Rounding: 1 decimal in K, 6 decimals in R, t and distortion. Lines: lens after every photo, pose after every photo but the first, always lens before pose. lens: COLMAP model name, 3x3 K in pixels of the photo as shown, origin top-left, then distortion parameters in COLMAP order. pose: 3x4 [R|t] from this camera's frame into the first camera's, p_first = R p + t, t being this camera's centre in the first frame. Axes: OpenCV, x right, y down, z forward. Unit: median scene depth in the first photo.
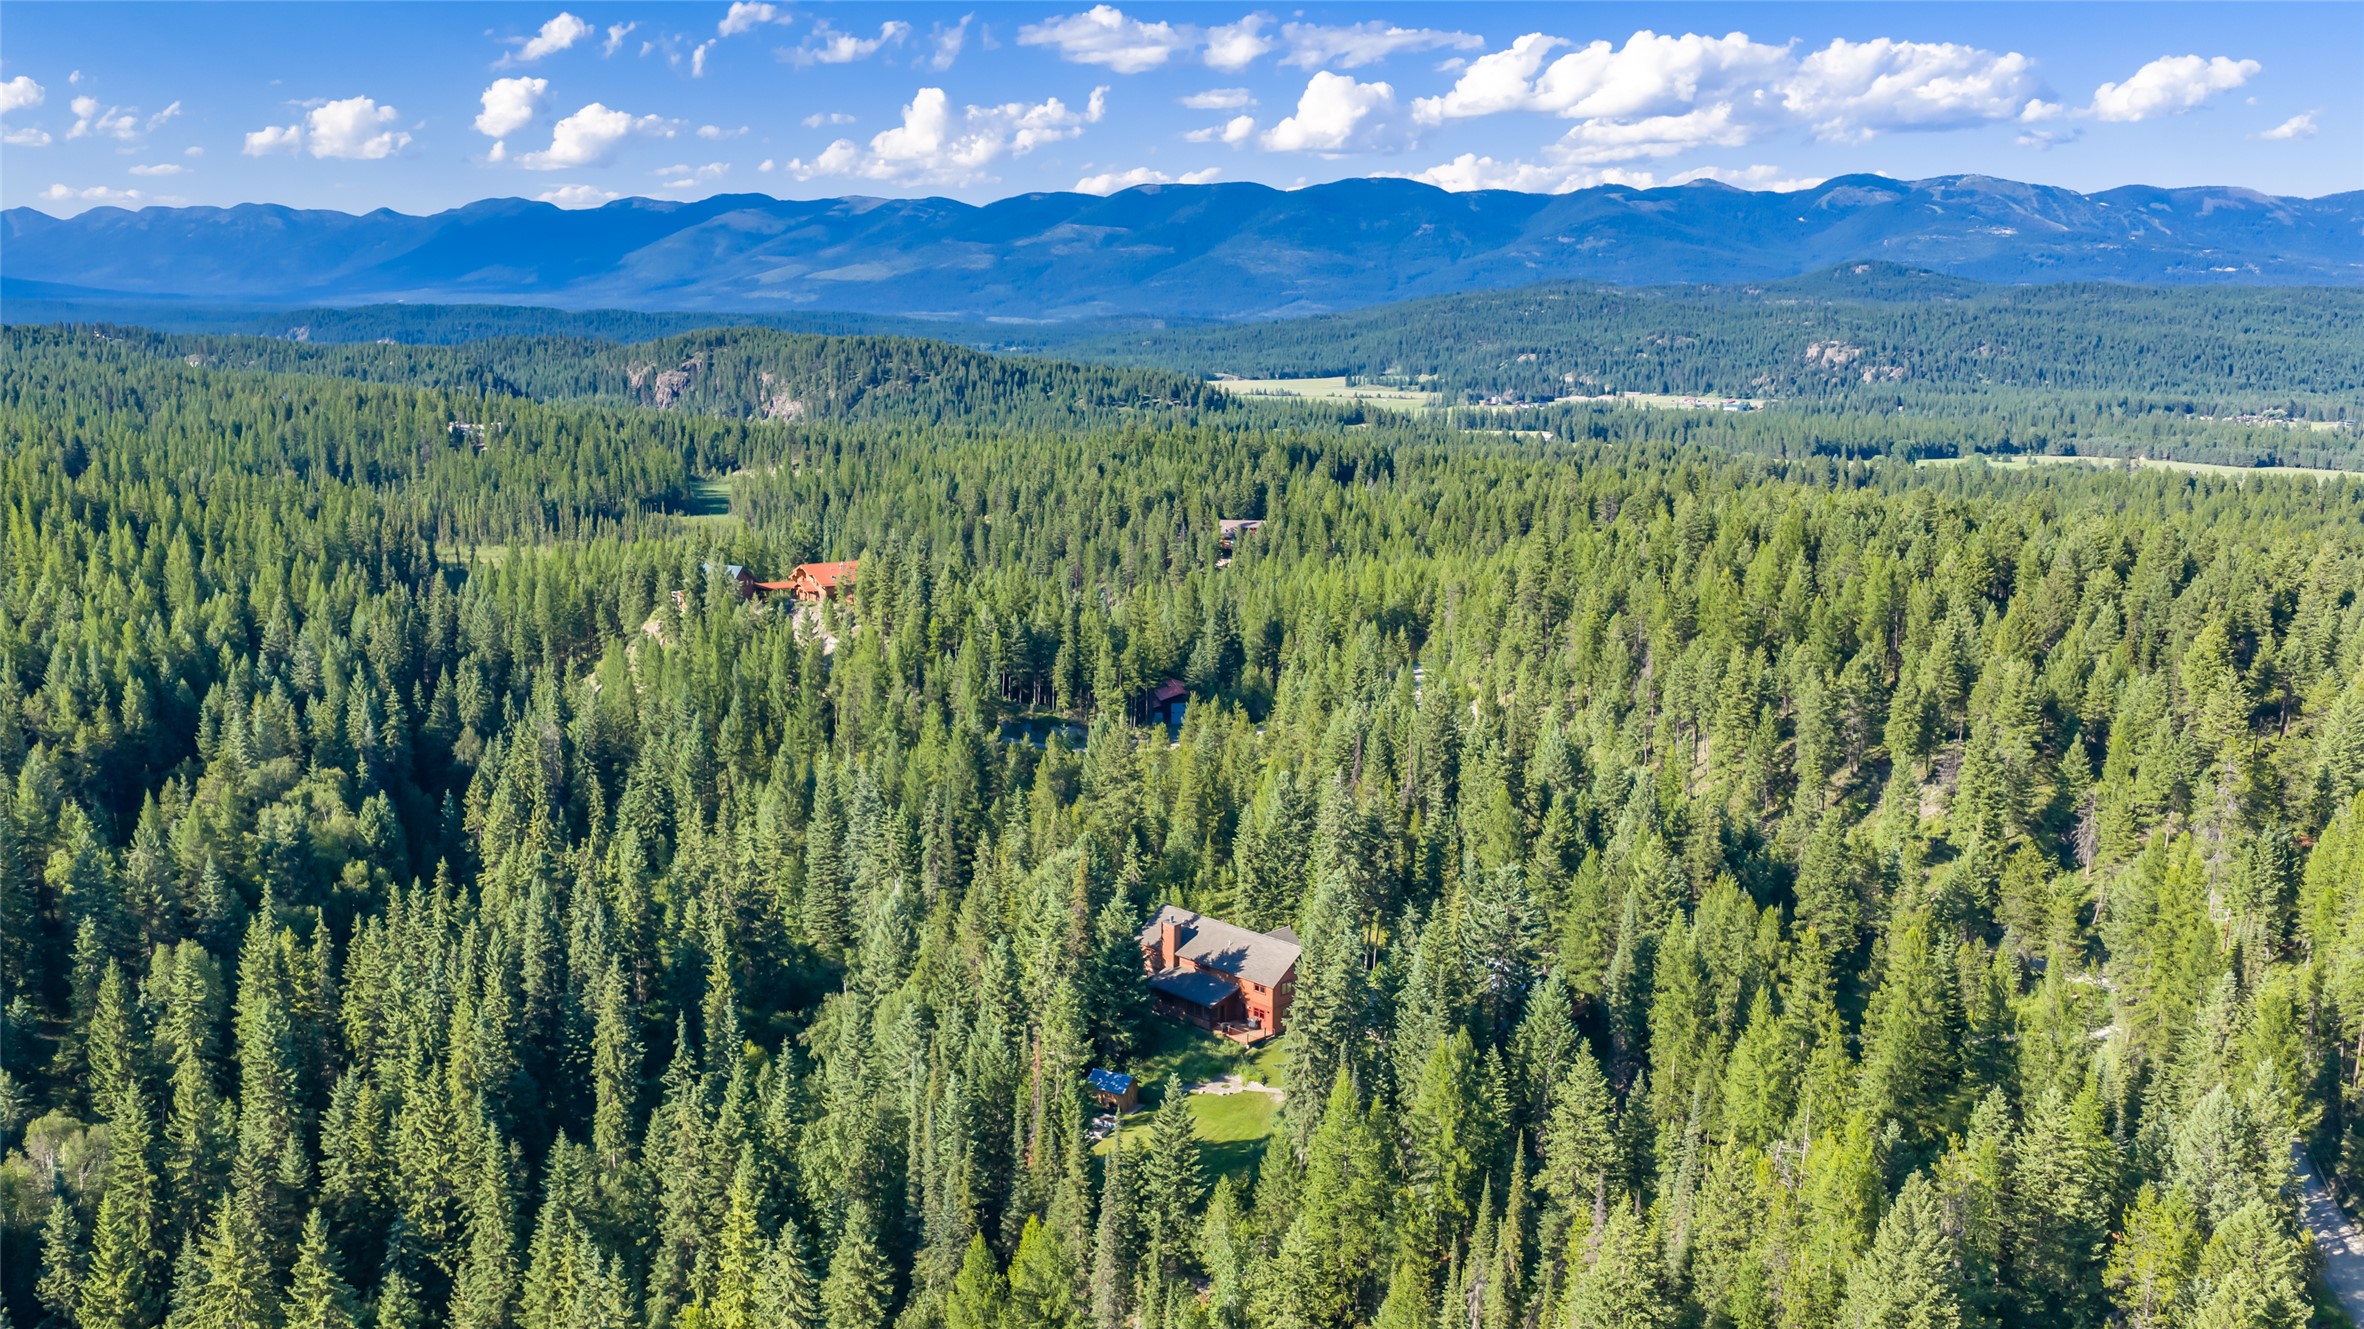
lens RADIAL K [[1936.8, 0, 1167.2], [0, 1936.8, 664.3], [0, 0, 1]] dist [-0.000158, -0.002880]
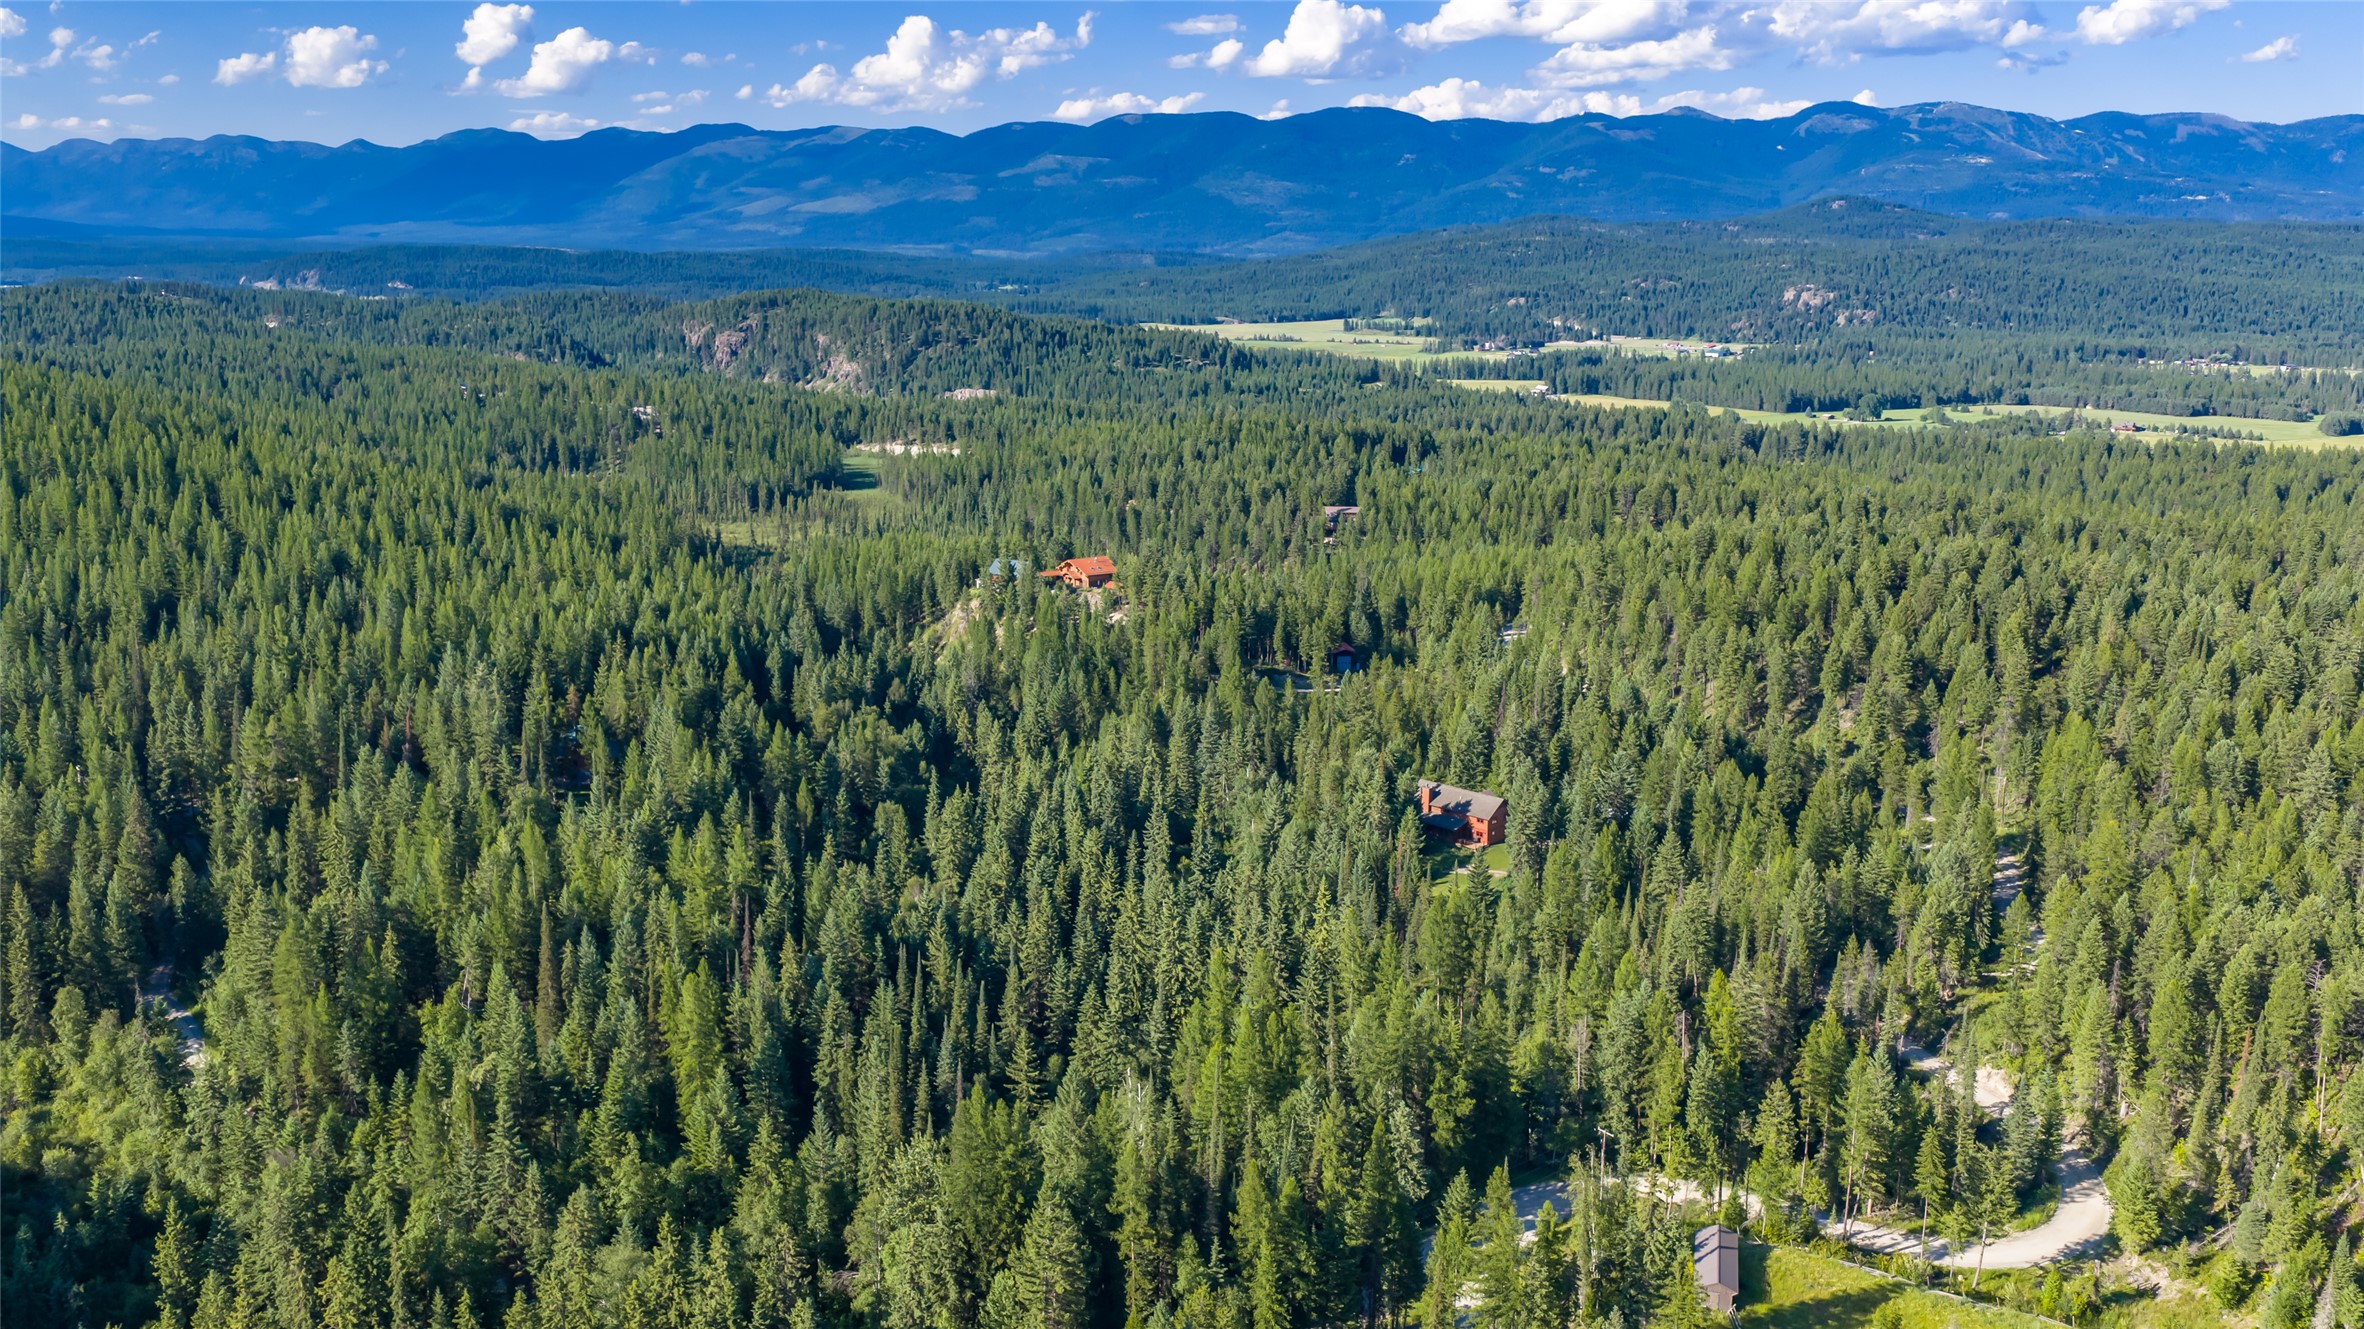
lens RADIAL K [[1984.3, 0, 1182.0], [0, 1984.3, 664.5], [0, 0, 1]] dist [0.005970, -0.008928]
pose [[0.999675, -0.006880, 0.024565, -0.057089], [0.005967, 0.999295, 0.037062, -0.011220], [-0.024803, -0.036904, 0.999011, -0.179649]]
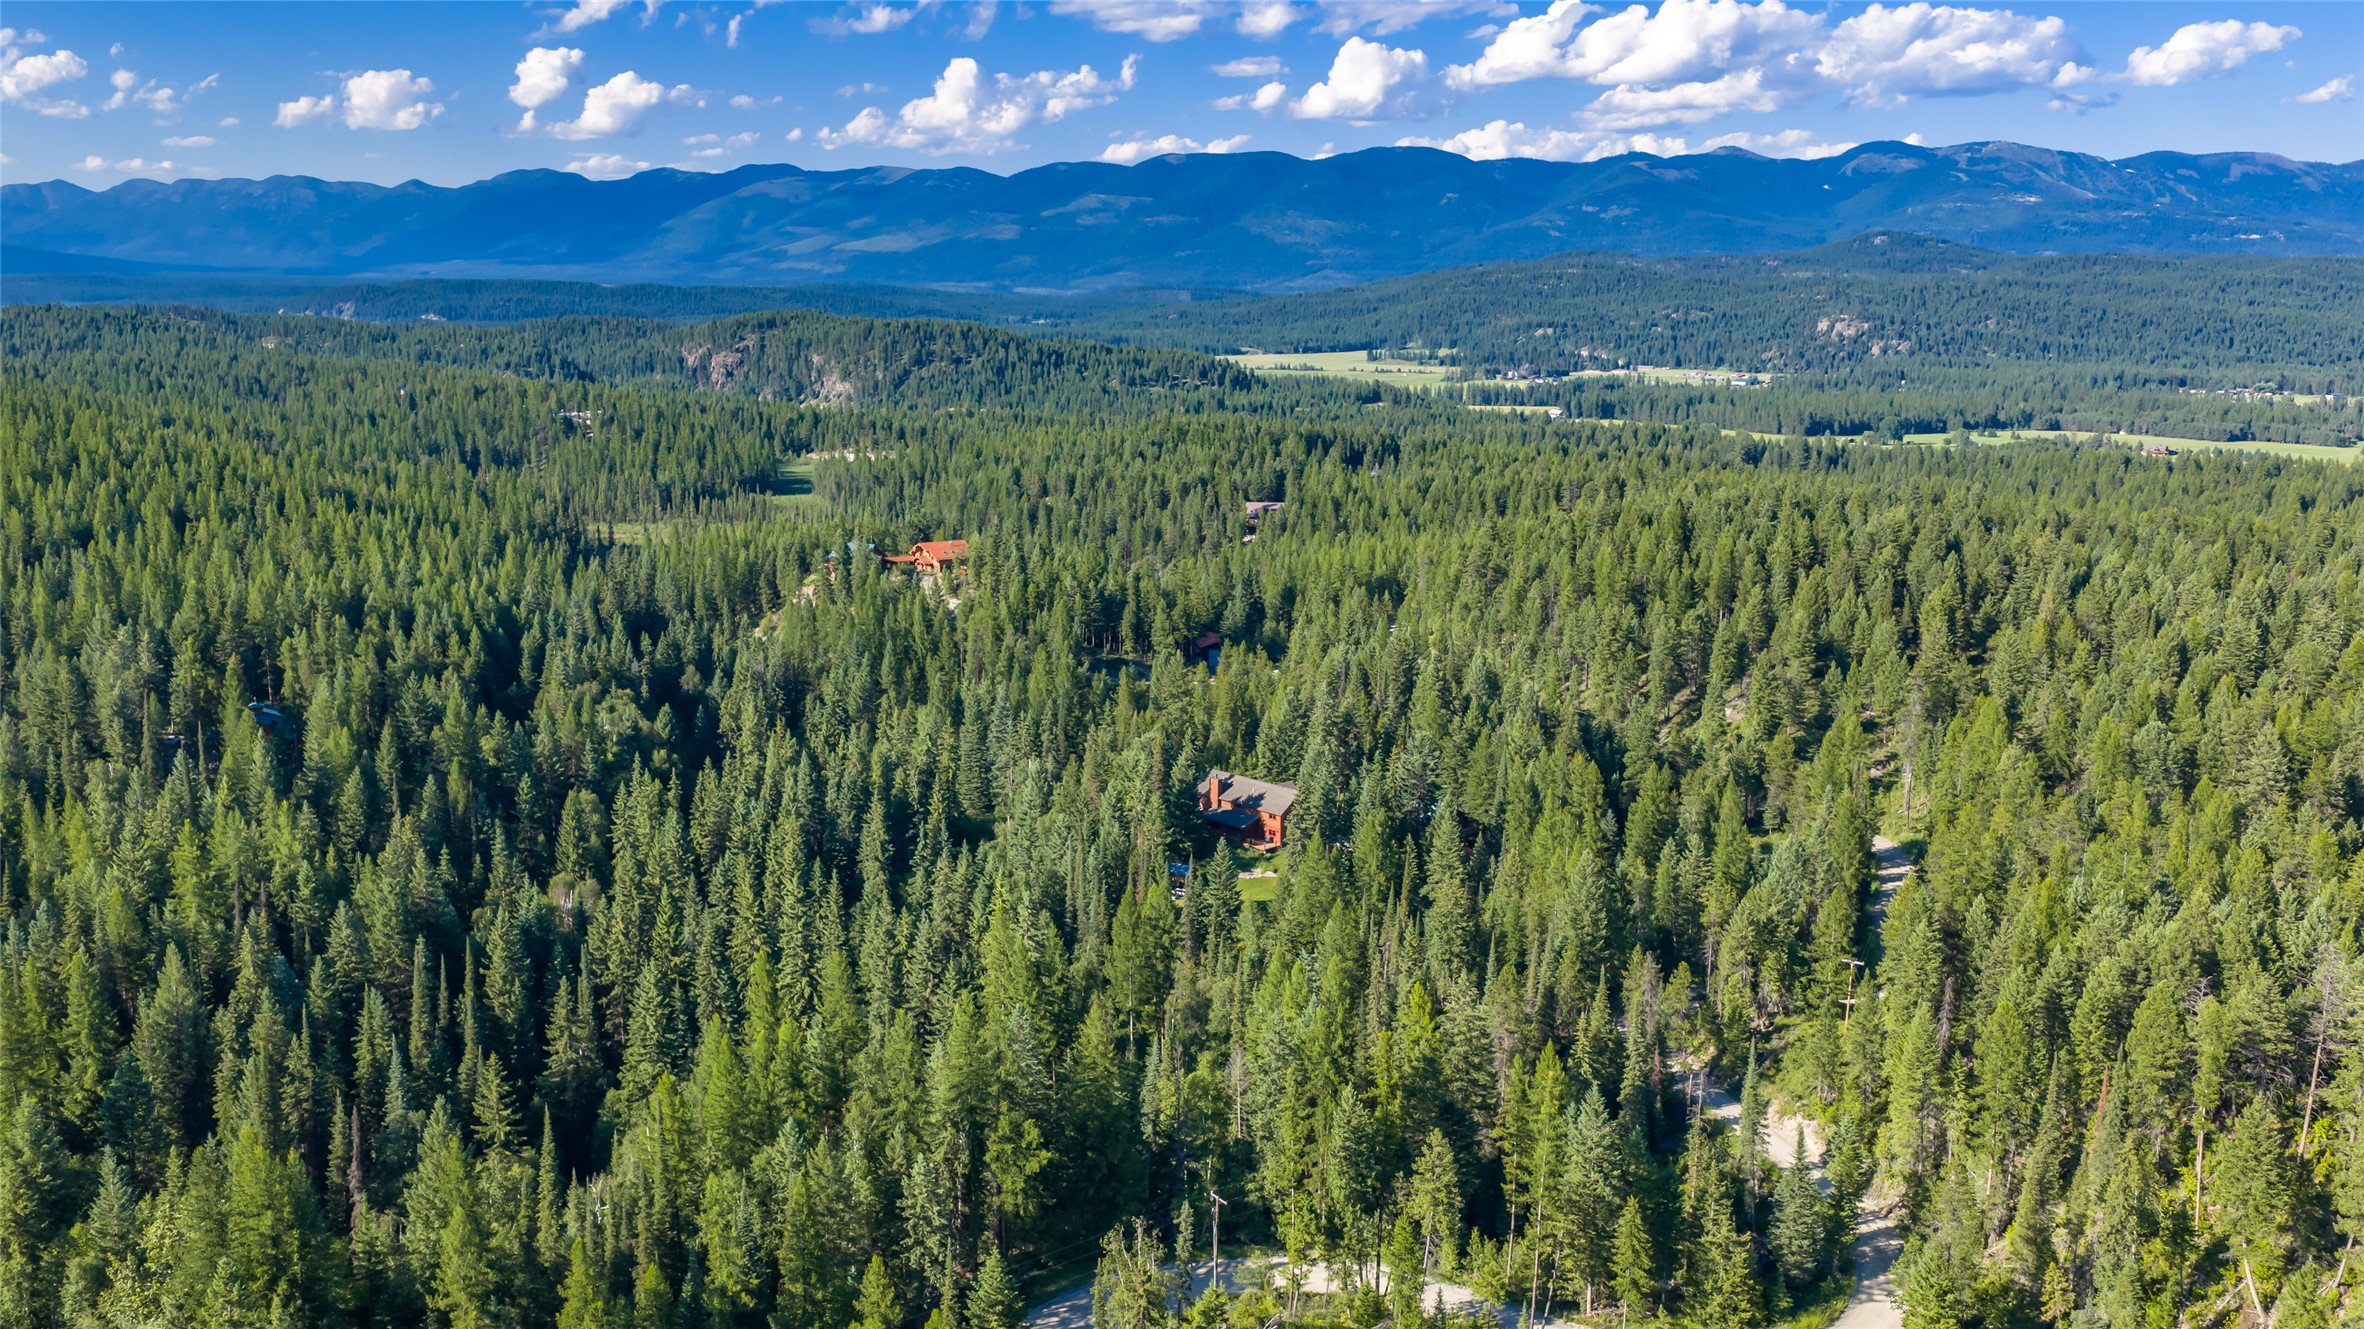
lens RADIAL K [[1963.3, 0, 1182.0], [0, 1963.3, 664.5], [0, 0, 1]] dist [0.002980, -0.004371]
pose [[0.999988, -0.000940, -0.004823, -0.003641], [0.001016, 0.999875, 0.015801, 0.003518], [0.004807, -0.015806, 0.999864, -0.119725]]
